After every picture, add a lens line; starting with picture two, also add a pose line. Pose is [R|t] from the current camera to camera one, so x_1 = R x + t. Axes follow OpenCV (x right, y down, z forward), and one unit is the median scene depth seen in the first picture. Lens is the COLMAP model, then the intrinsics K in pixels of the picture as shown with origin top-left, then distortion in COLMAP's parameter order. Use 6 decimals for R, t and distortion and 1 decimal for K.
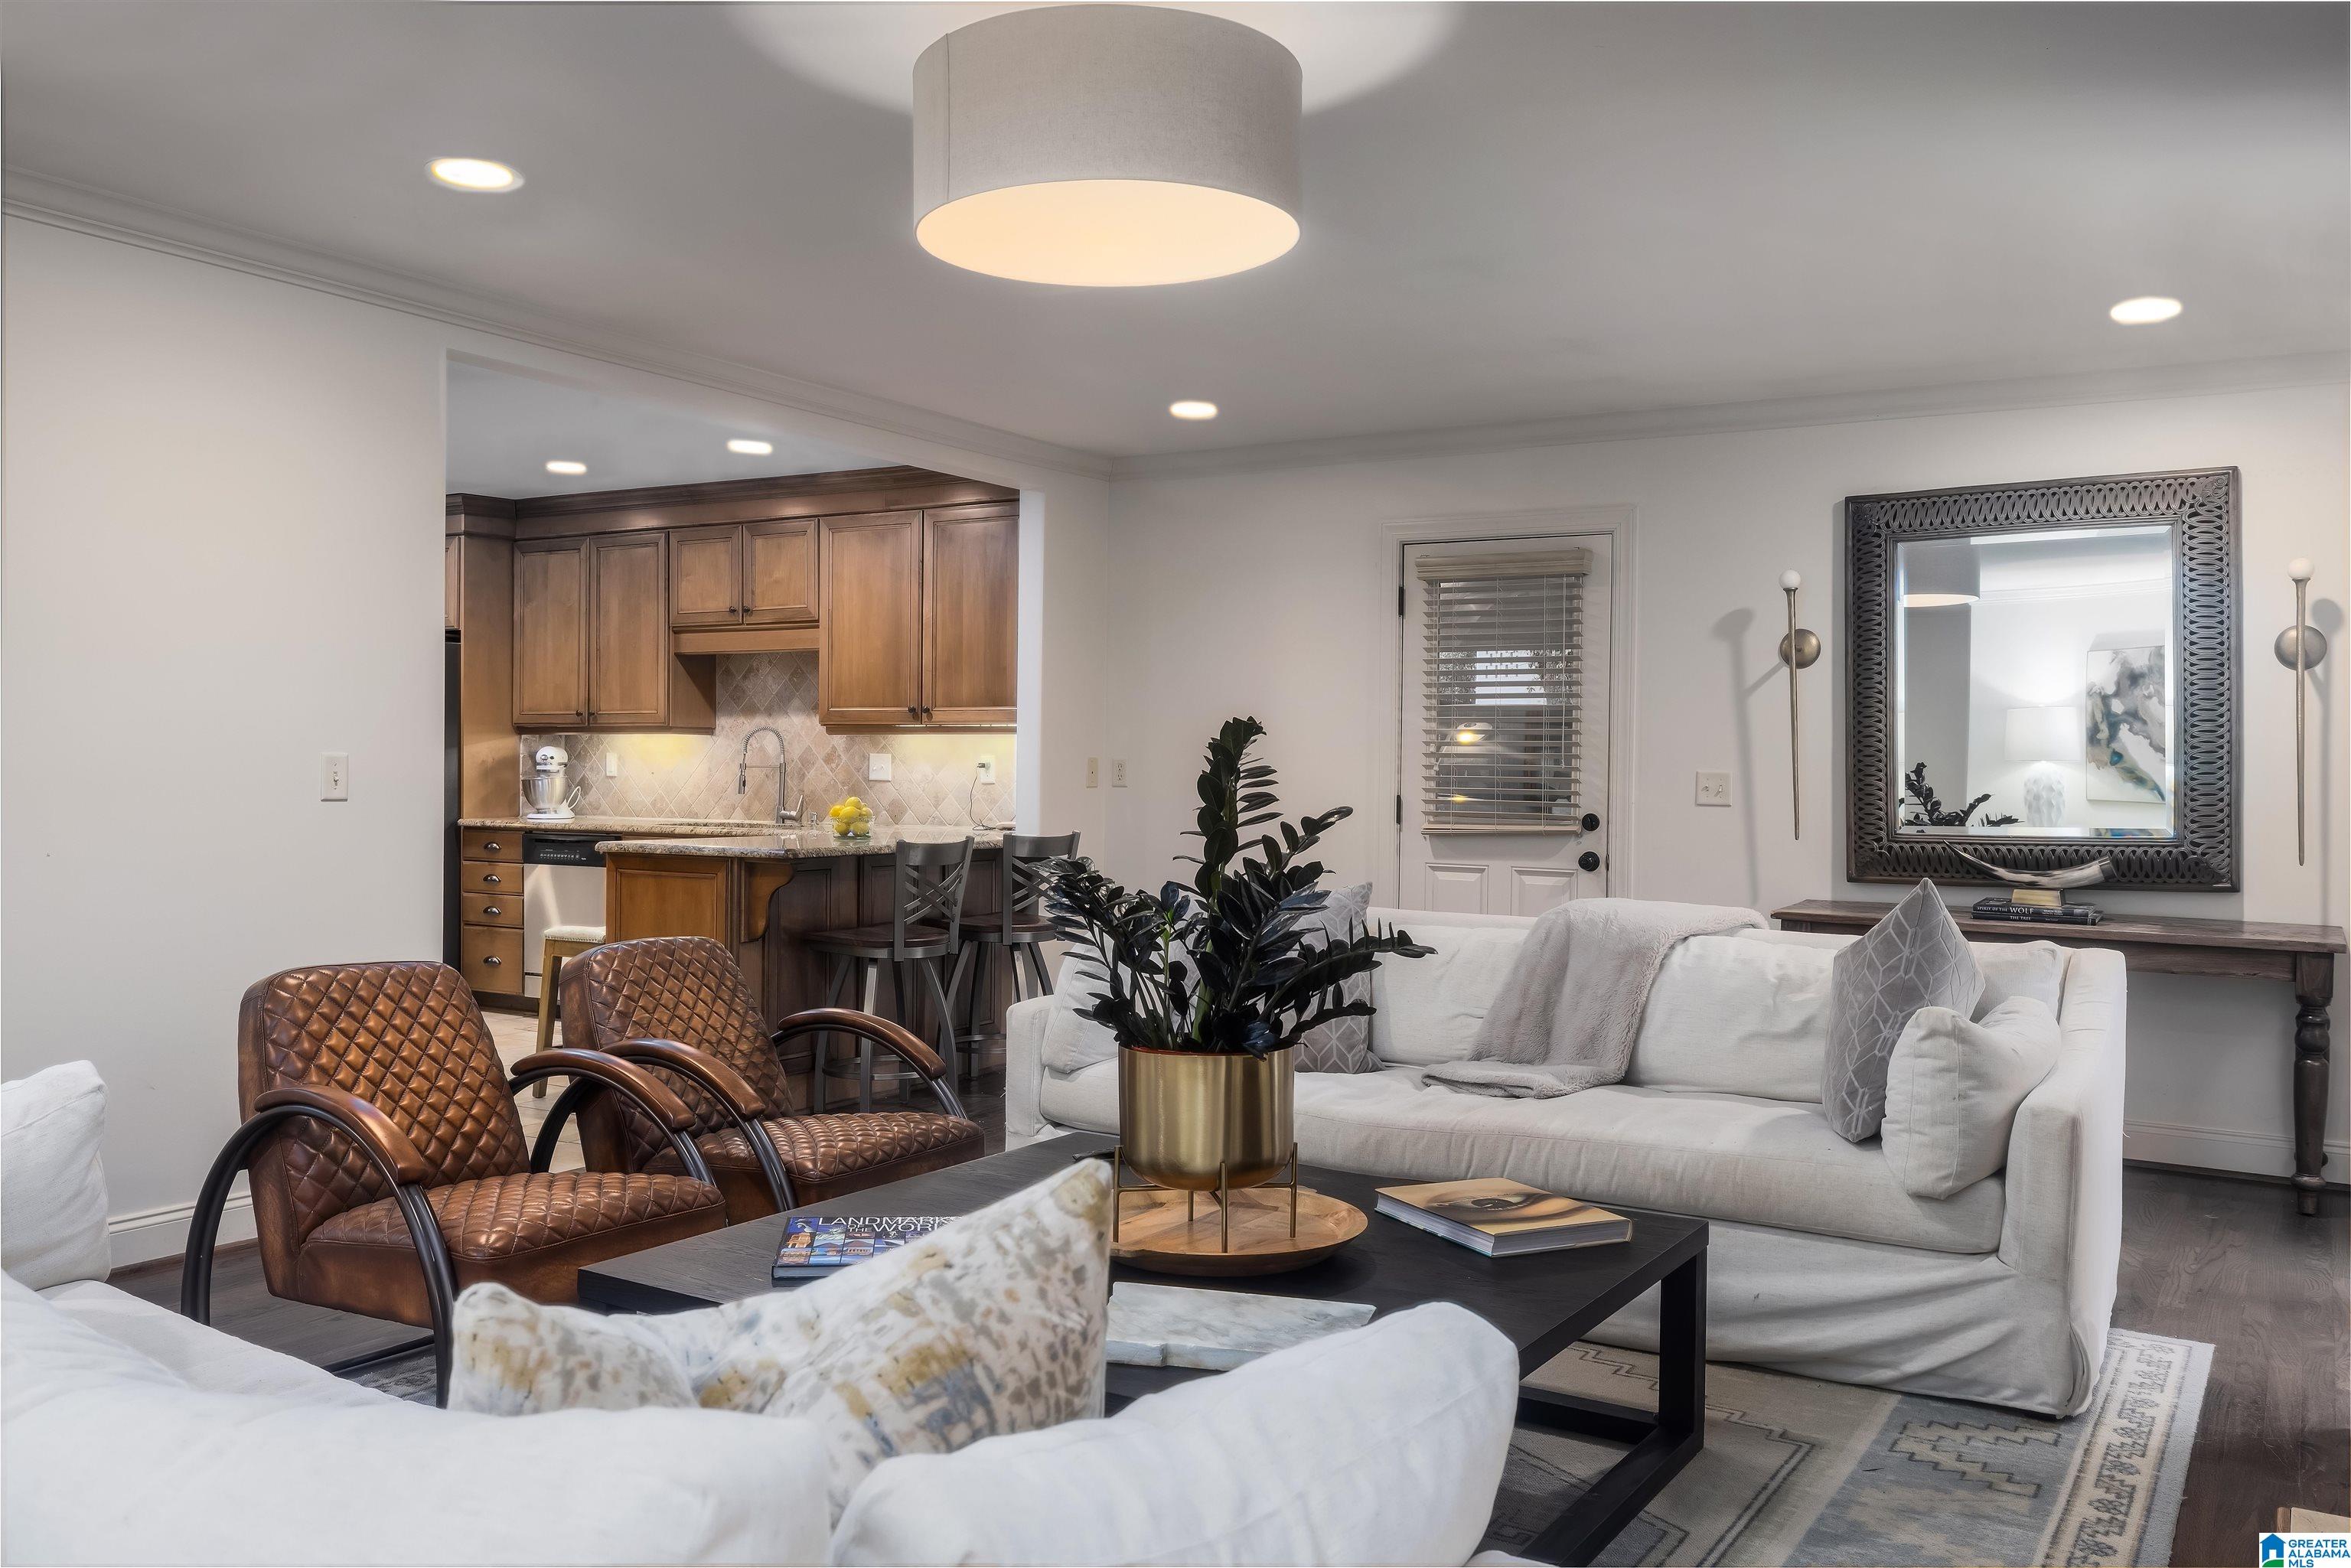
lens RADIAL K [[1872.8, 0, 1171.8], [0, 1872.8, 785.4], [0, 0, 1]] dist [-0.006470, 0.001031]
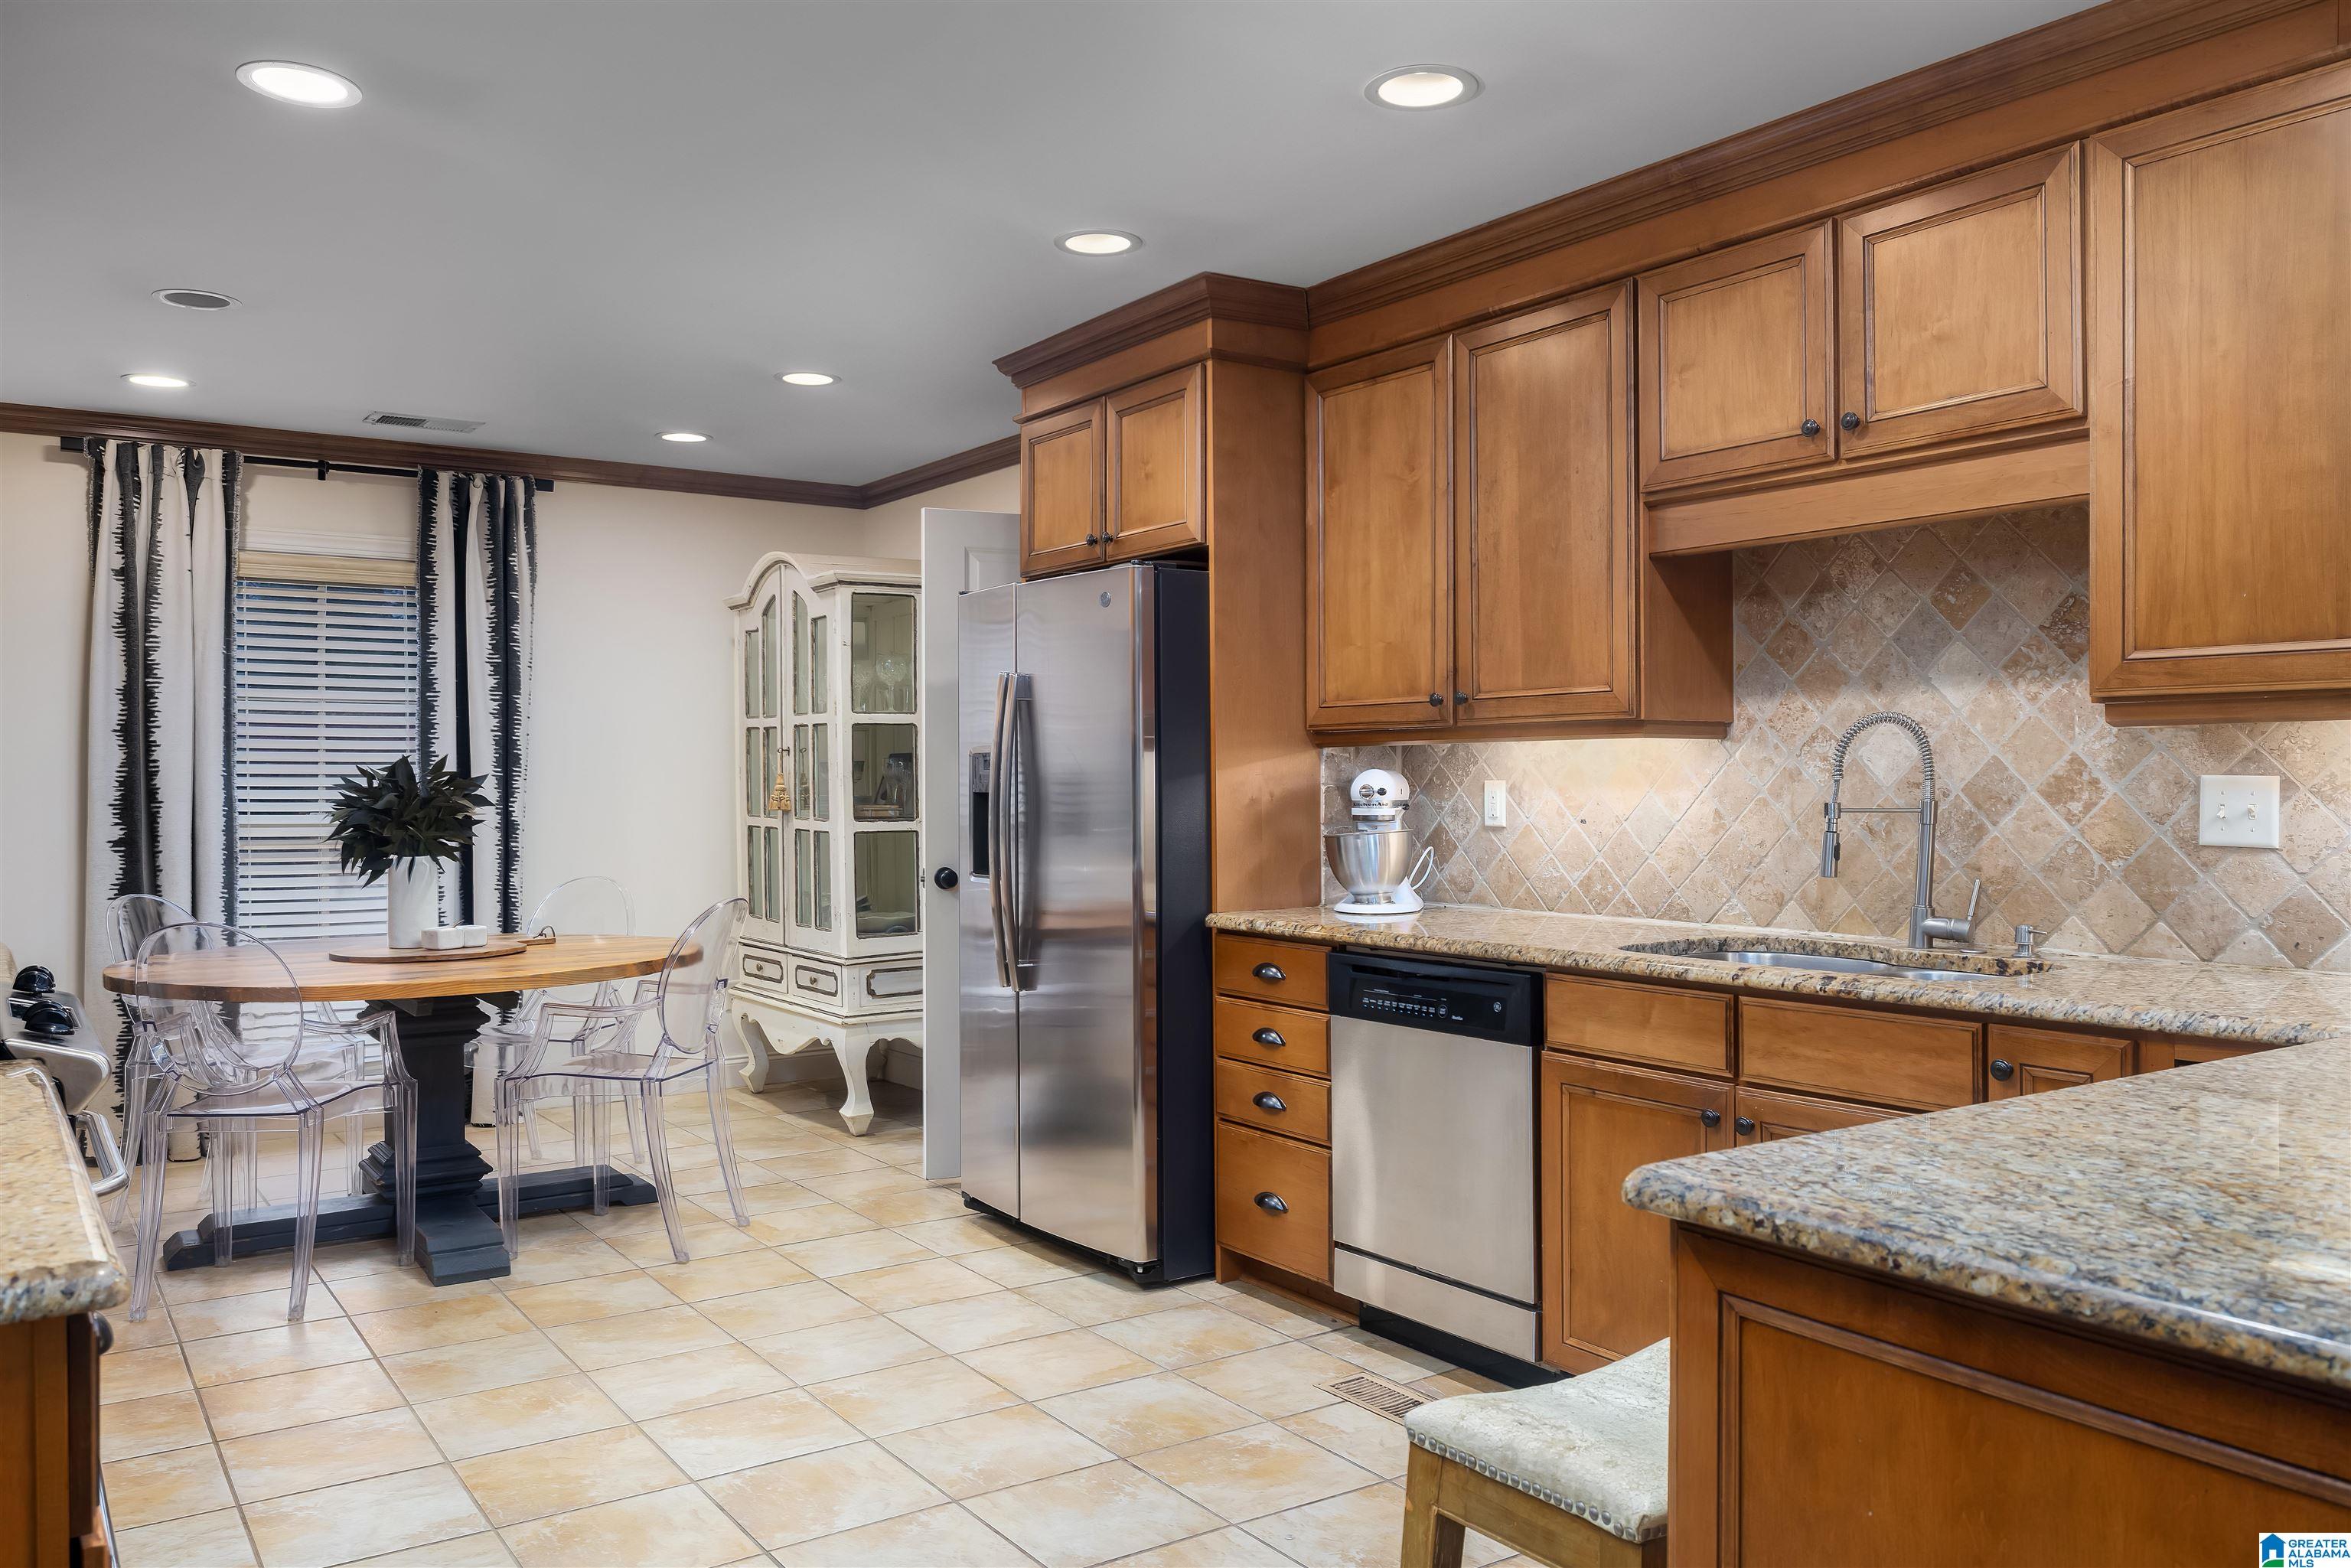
lens RADIAL K [[1770.5, 0, 1155.9], [0, 1770.5, 798.7], [0, 0, 1]] dist [0.013055, 0.002031]
pose [[0.909289, -0.008569, -0.416077, -0.194675], [0.009023, 0.999959, -0.000876, -0.013366], [0.416068, -0.002957, 0.909329, 0.560957]]
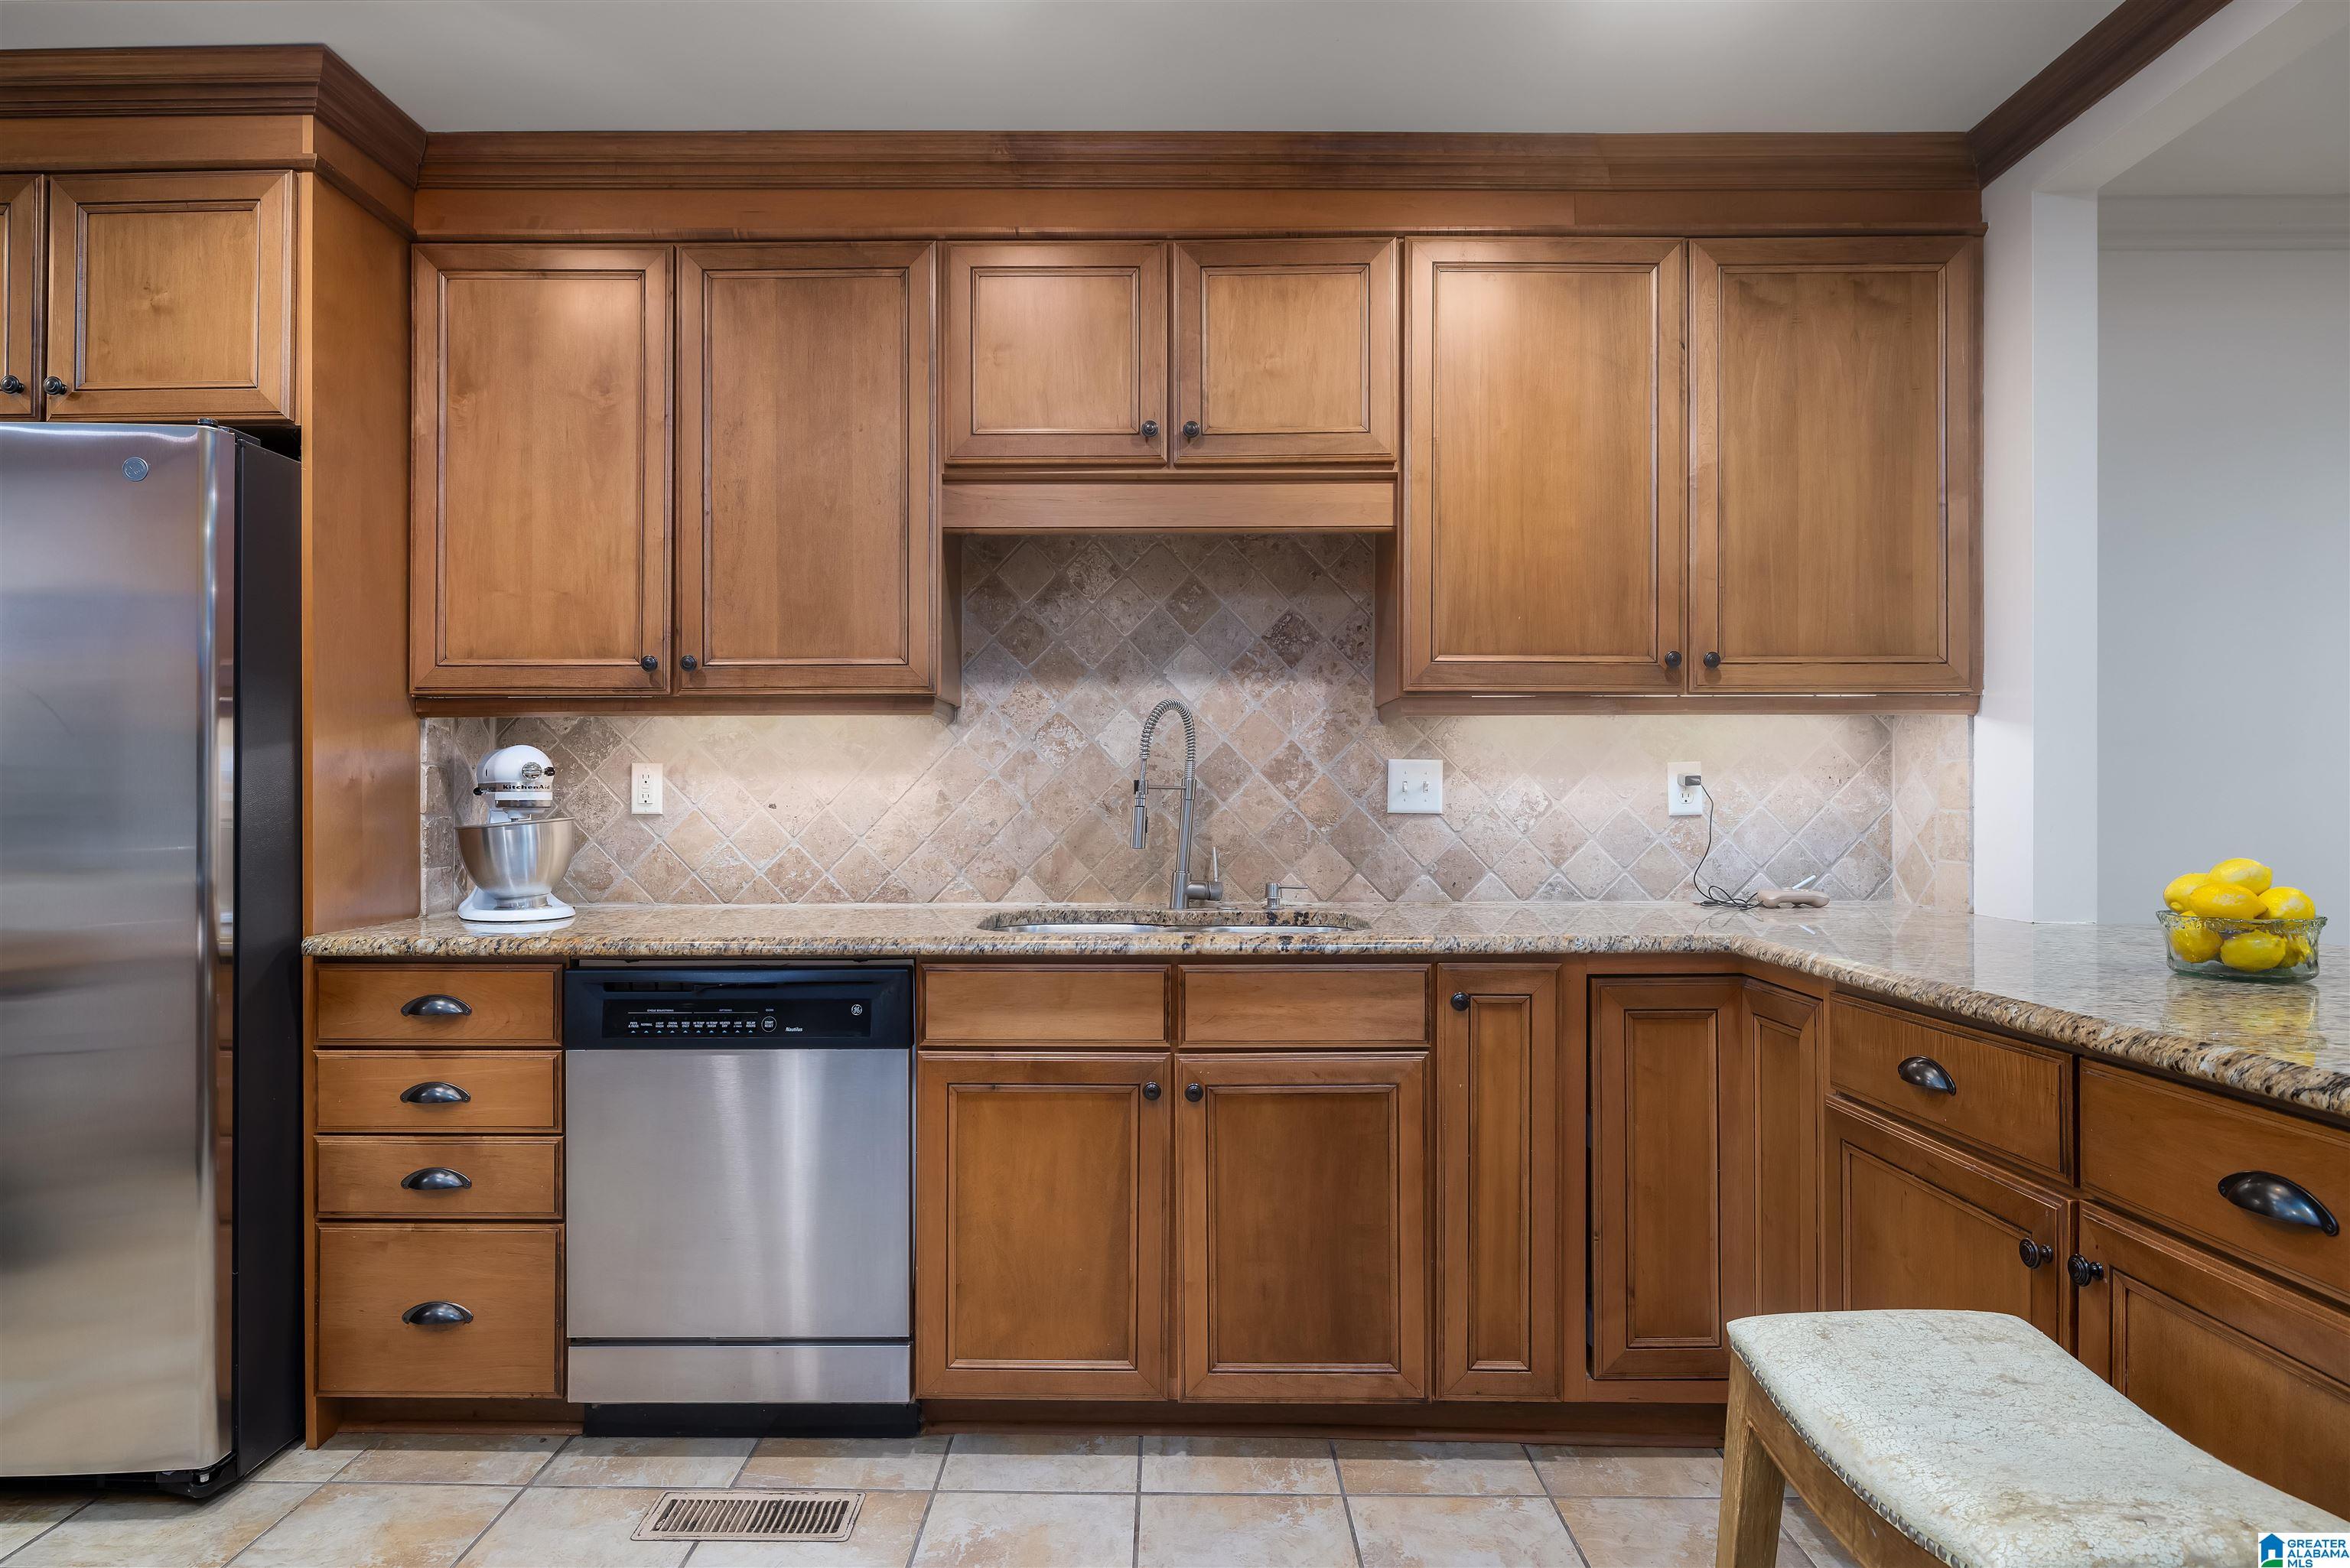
lens RADIAL K [[1300.8, 0, 1150.6], [0, 1300.8, 793.1], [0, 0, 1]] dist [-0.002696, 0.000606]
pose [[0.861366, -0.007724, 0.507927, -0.371829], [0.013896, 0.999868, -0.008362, -0.005934], [-0.507795, 0.014261, 0.861360, 0.704704]]
